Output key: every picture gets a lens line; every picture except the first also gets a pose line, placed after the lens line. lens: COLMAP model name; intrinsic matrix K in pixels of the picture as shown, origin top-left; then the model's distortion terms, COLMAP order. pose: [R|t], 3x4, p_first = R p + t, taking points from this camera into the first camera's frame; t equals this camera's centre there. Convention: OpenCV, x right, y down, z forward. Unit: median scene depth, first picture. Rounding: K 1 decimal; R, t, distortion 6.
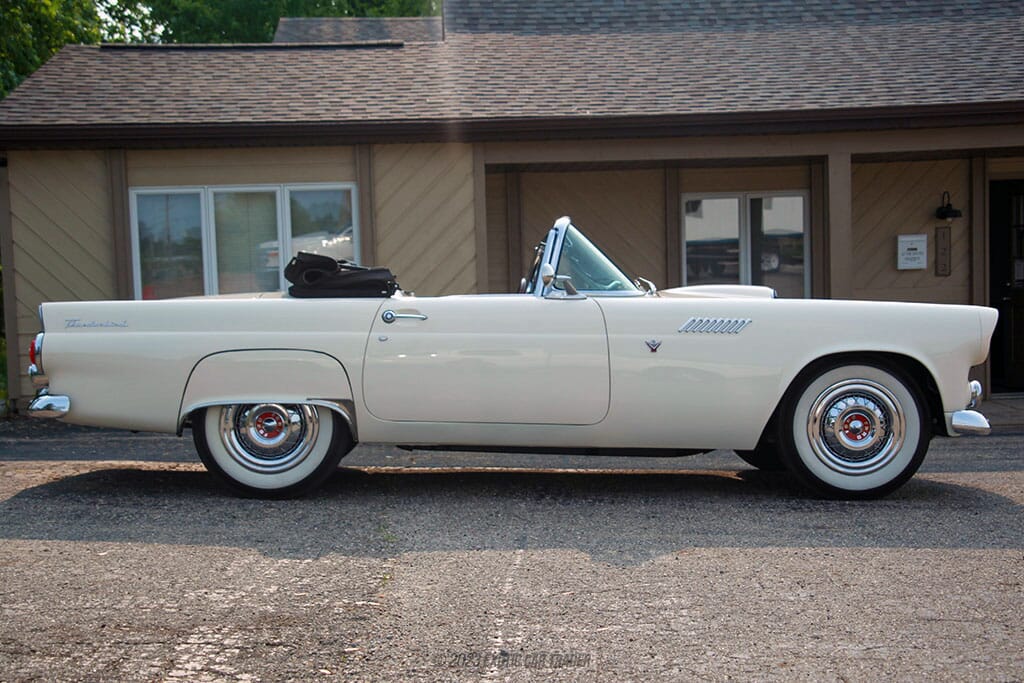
lens RADIAL K [[1279.9, 0, 543.1], [0, 1279.9, 364.1], [0, 0, 1]] dist [0.020410, 0.489911]
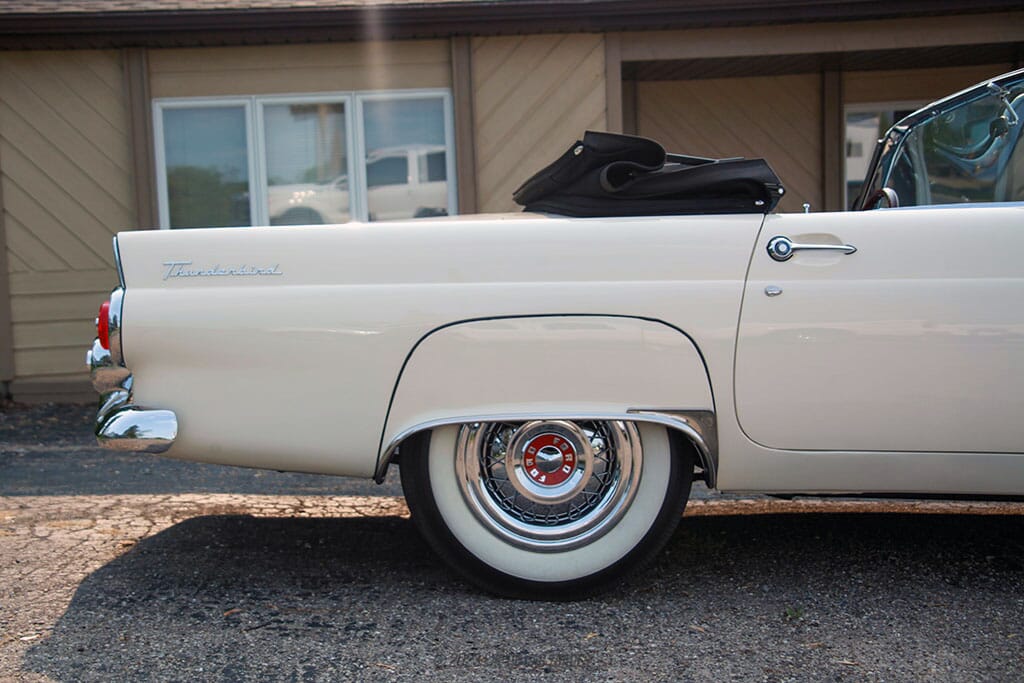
lens RADIAL K [[1255.7, 0, 512.0], [0, 1255.7, 341.5], [0, 0, 1]] dist [-0.006438, 0.341525]
pose [[0.999739, -0.015194, 0.017043, -0.234240], [0.014893, 0.999733, 0.017656, -0.009917], [-0.017306, -0.017397, 0.999699, 0.484244]]
